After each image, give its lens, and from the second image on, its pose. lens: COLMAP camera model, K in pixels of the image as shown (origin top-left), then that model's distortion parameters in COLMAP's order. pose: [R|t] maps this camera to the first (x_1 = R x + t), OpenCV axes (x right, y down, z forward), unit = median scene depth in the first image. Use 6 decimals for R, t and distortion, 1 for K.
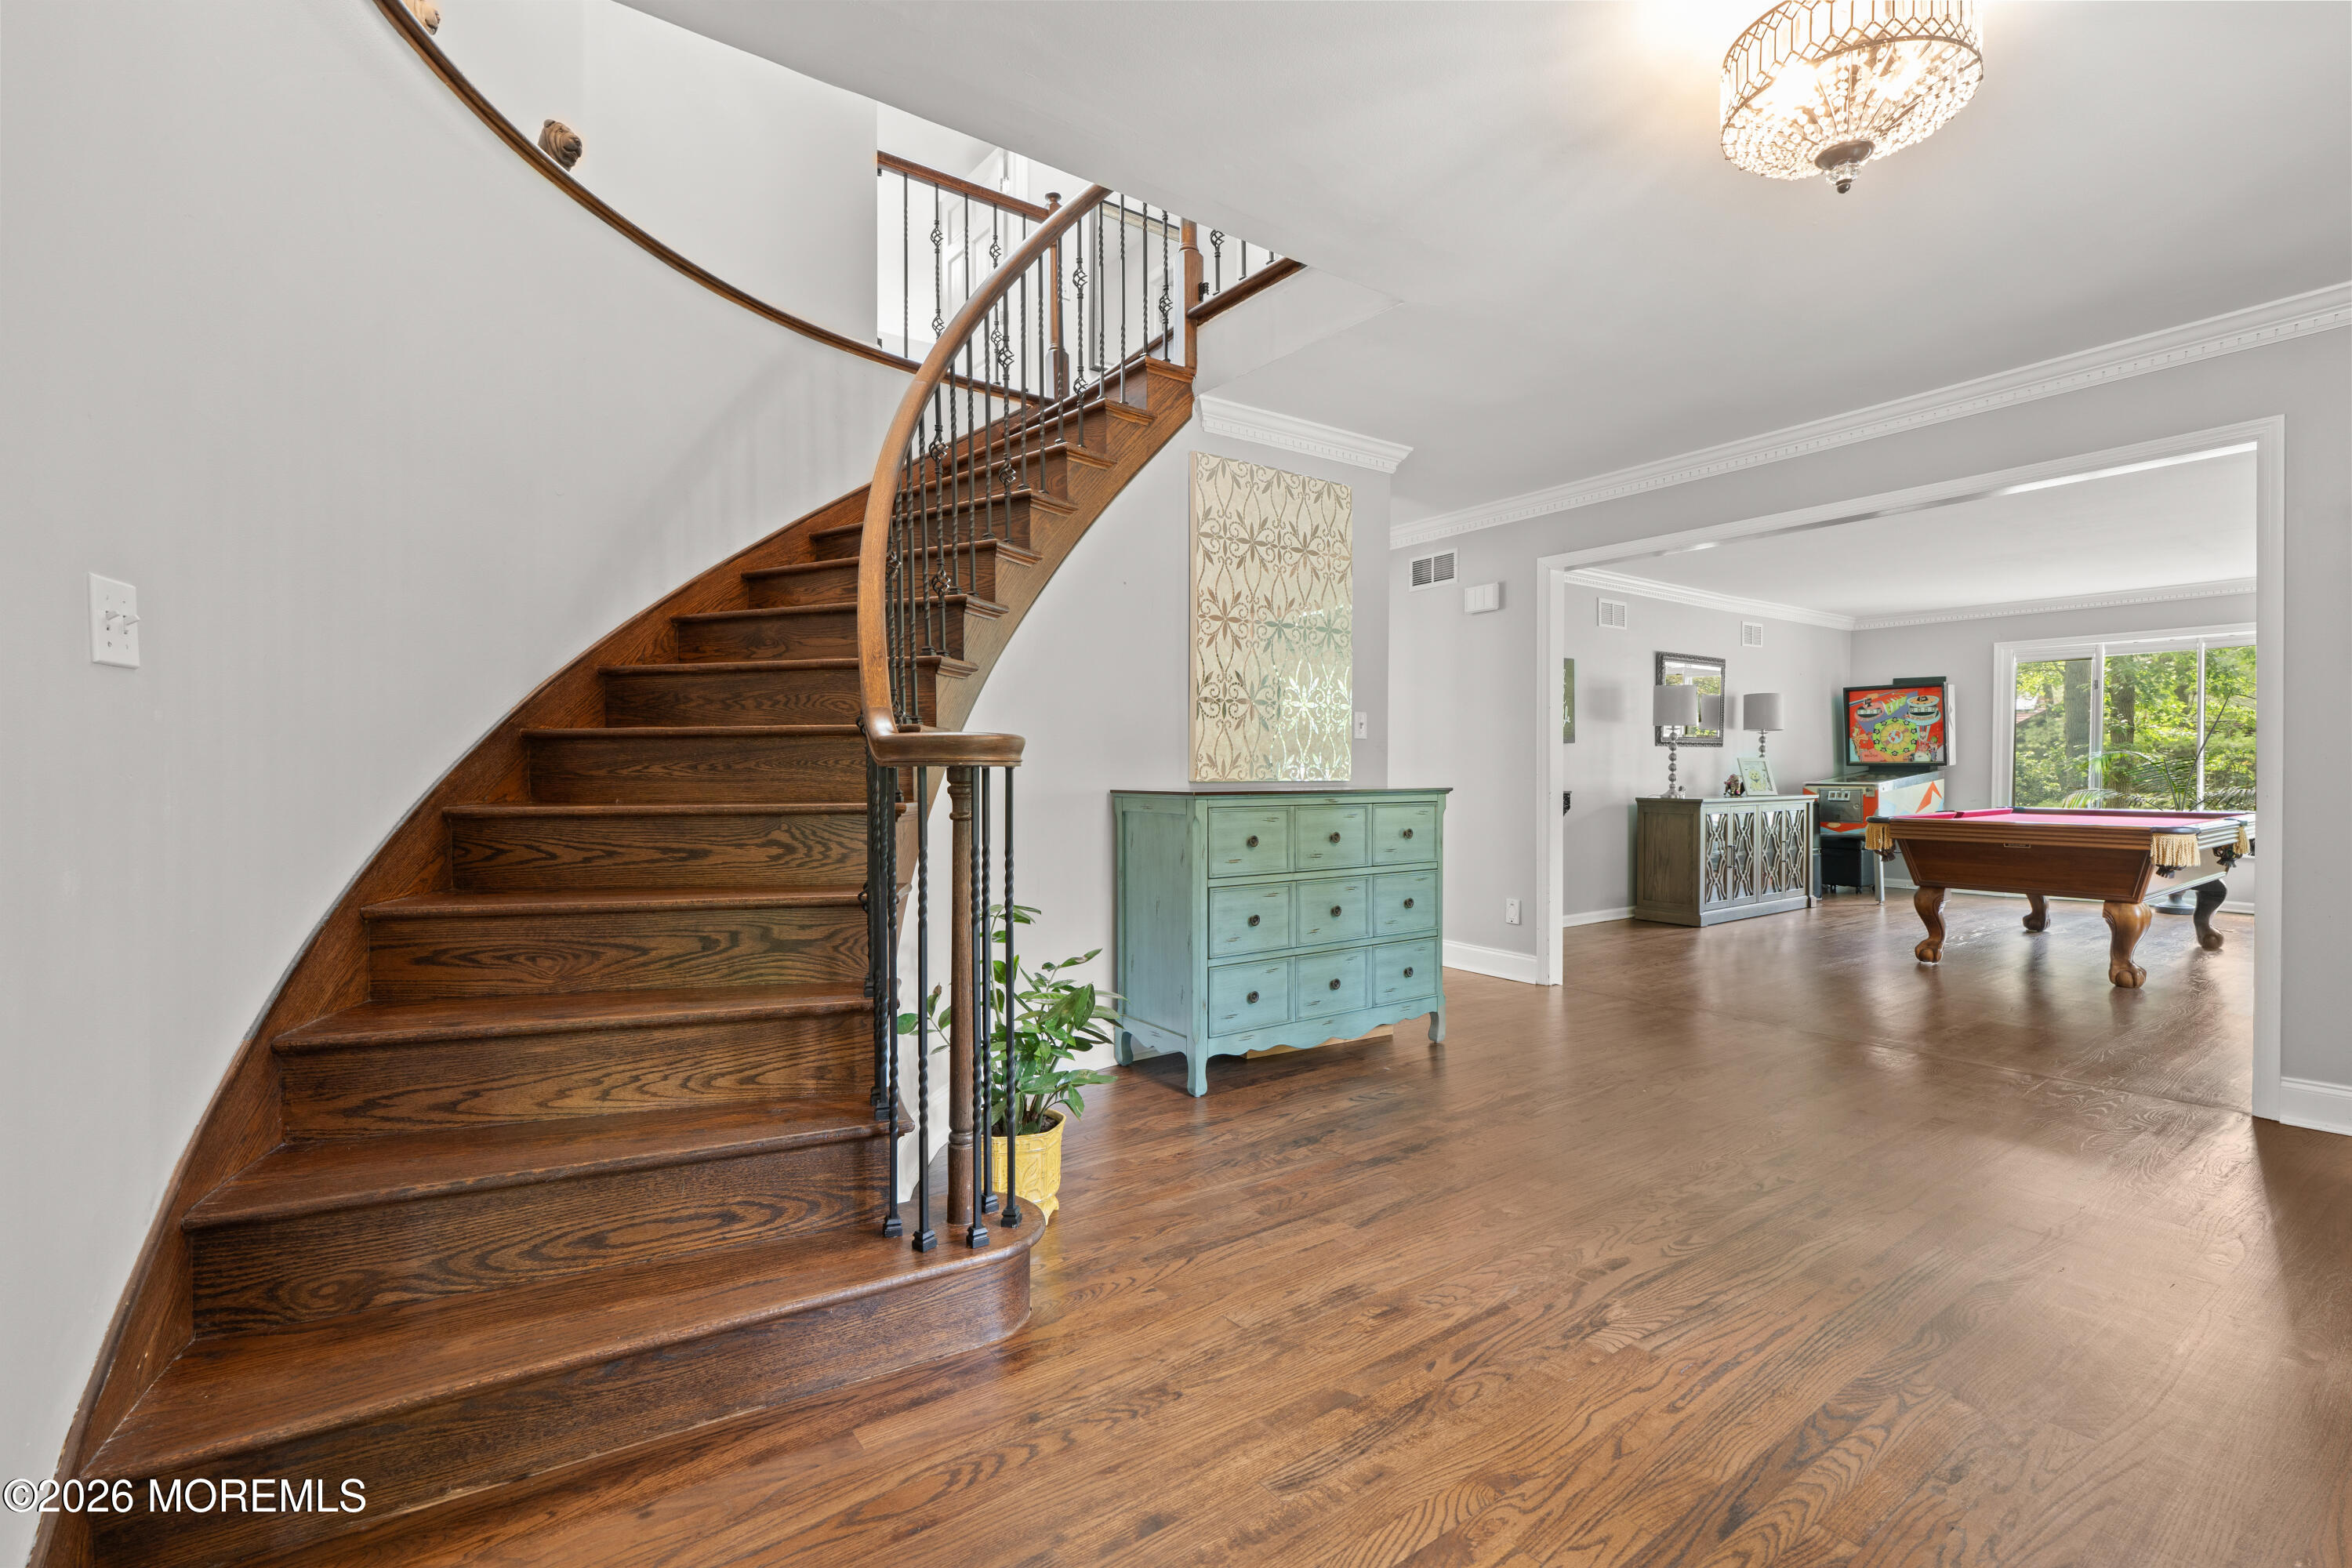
lens RADIAL K [[1060.9, 0, 1171.9], [0, 1060.9, 774.7], [0, 0, 1]] dist [-0.001833, -0.000031]
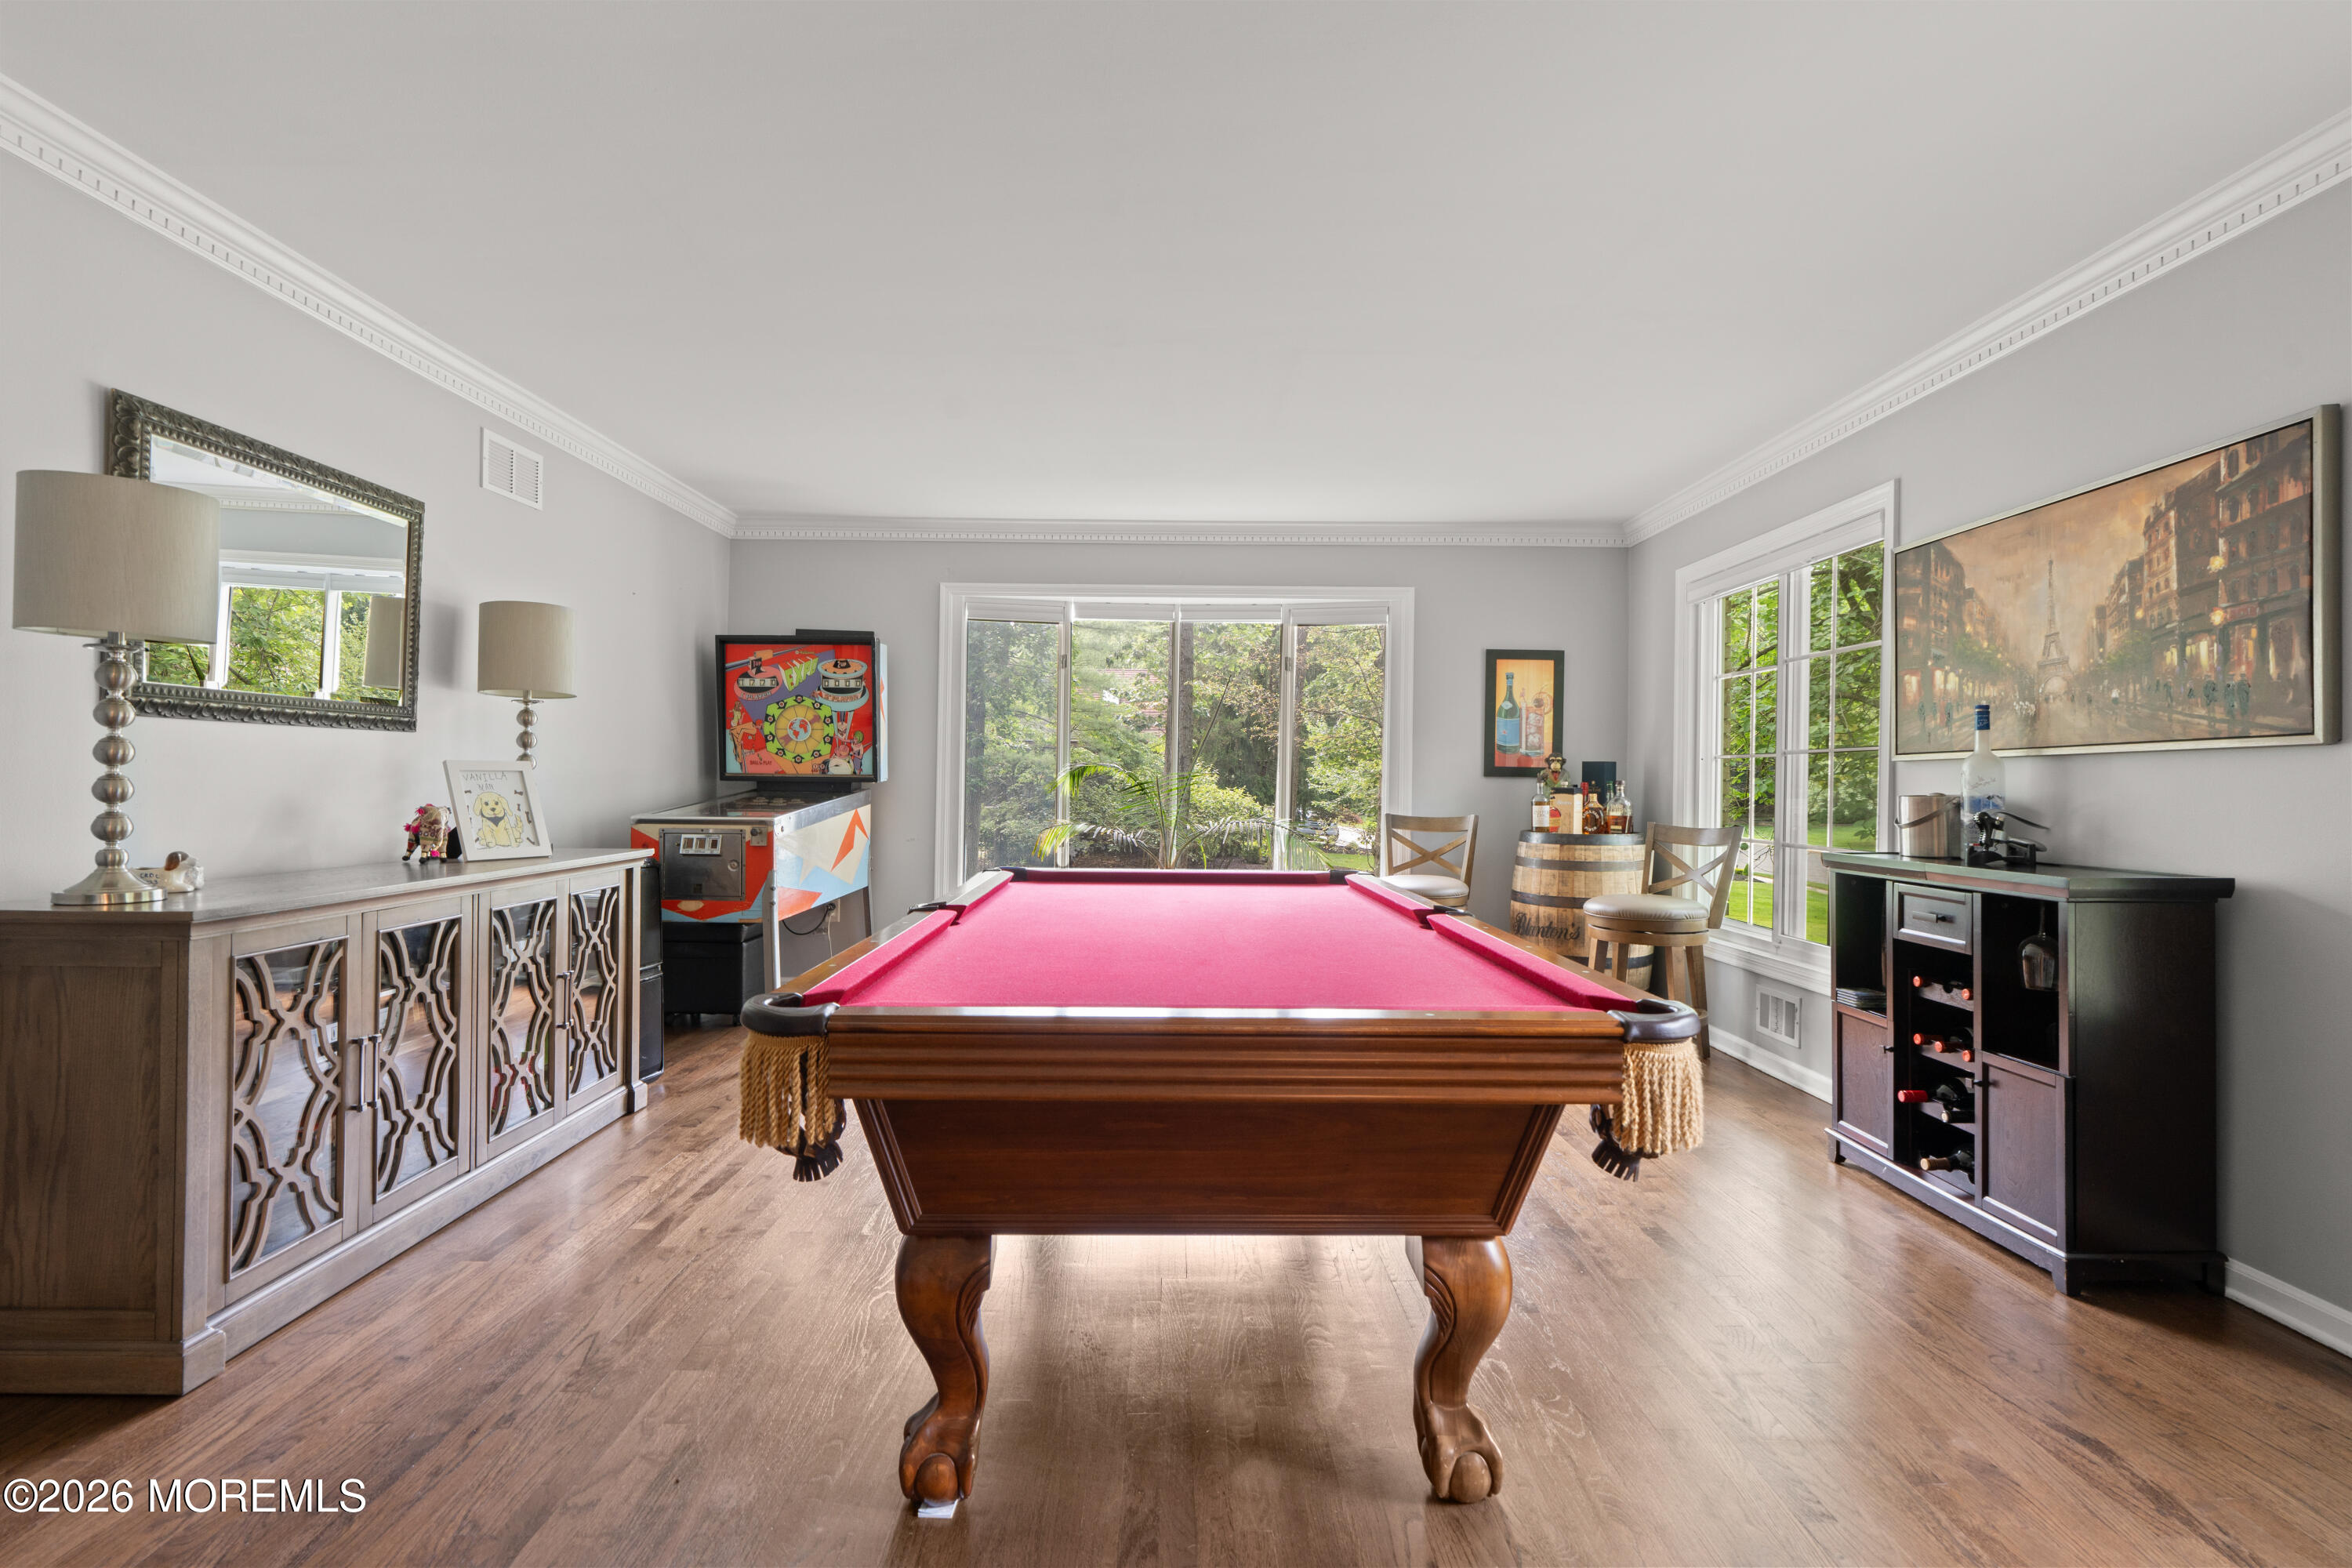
lens RADIAL K [[1101.7, 0, 1172.9], [0, 1101.7, 781.3], [0, 0, 1]] dist [-0.003874, 0.002111]
pose [[0.587822, 0.006519, 0.808964, 0.515945], [-0.006899, 0.999972, -0.003046, -0.012755], [-0.808961, -0.003790, 0.587850, 0.784025]]
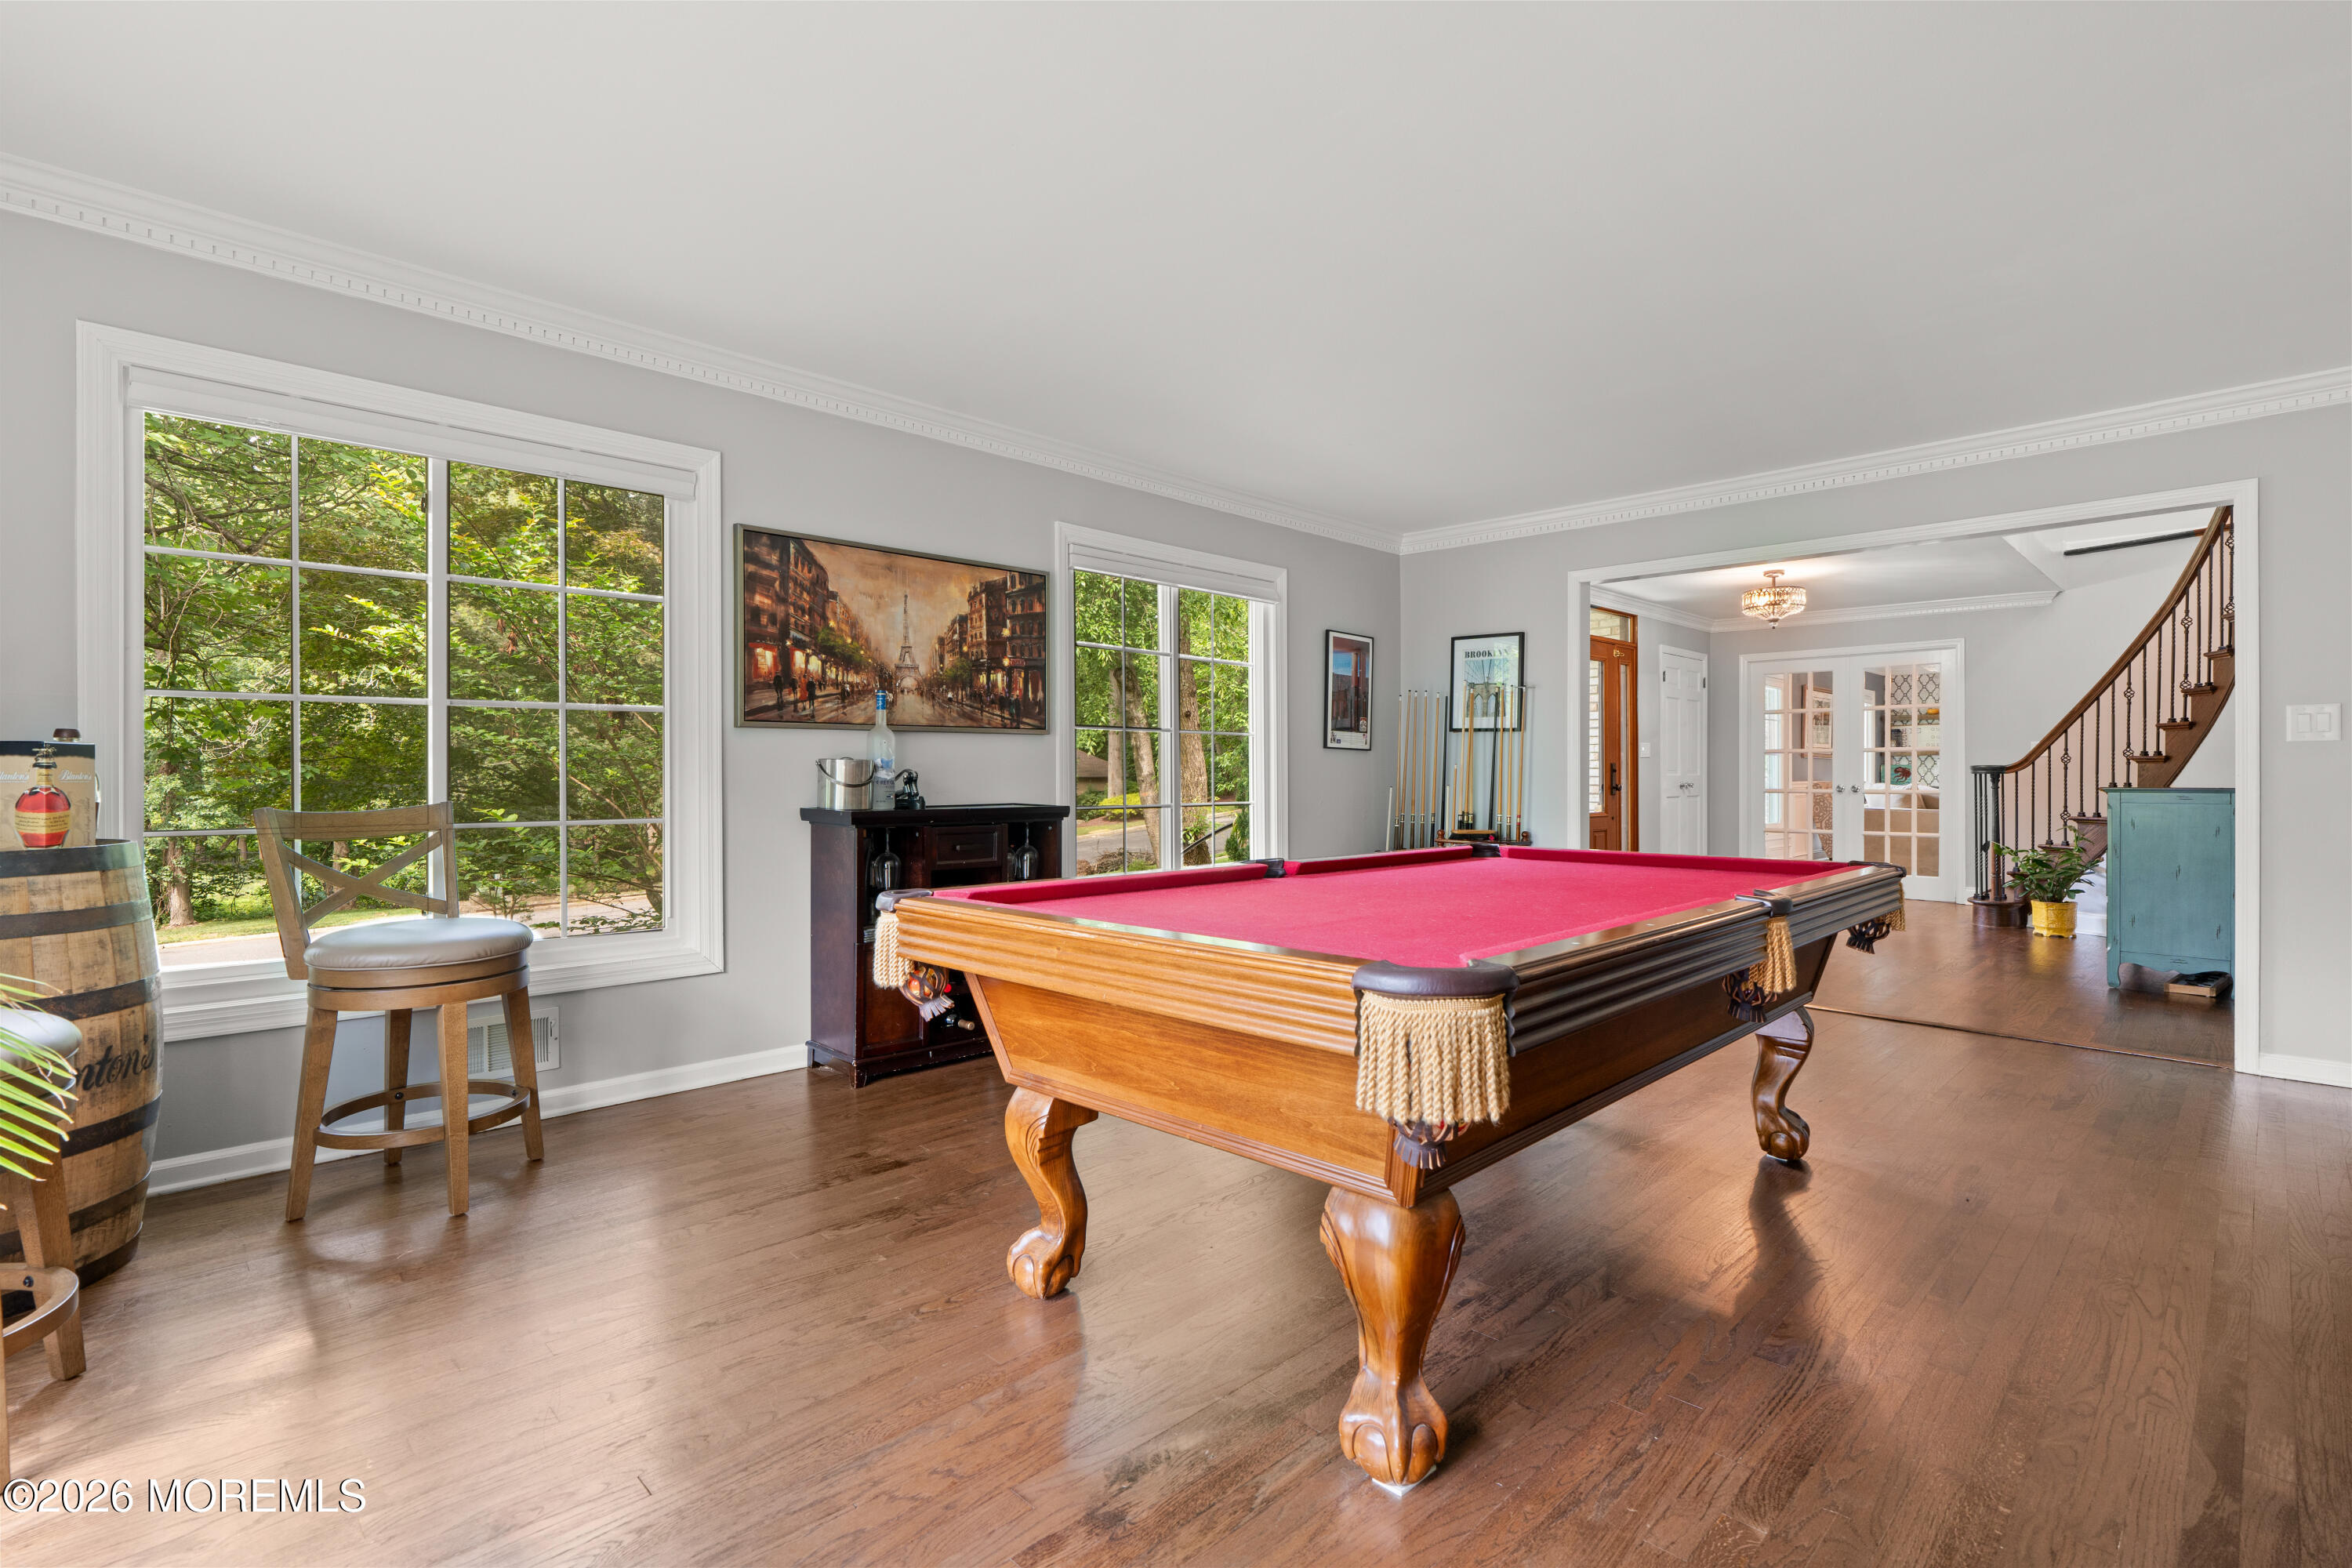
lens RADIAL K [[1060.9, 0, 1179.9], [0, 1060.9, 791.9], [0, 0, 1]] dist [-0.001833, -0.000031]
pose [[-0.989670, 0.000508, -0.143364, 1.076258], [-0.002436, 0.999790, 0.020360, -0.004079], [0.143345, 0.020499, -0.989461, 1.462182]]
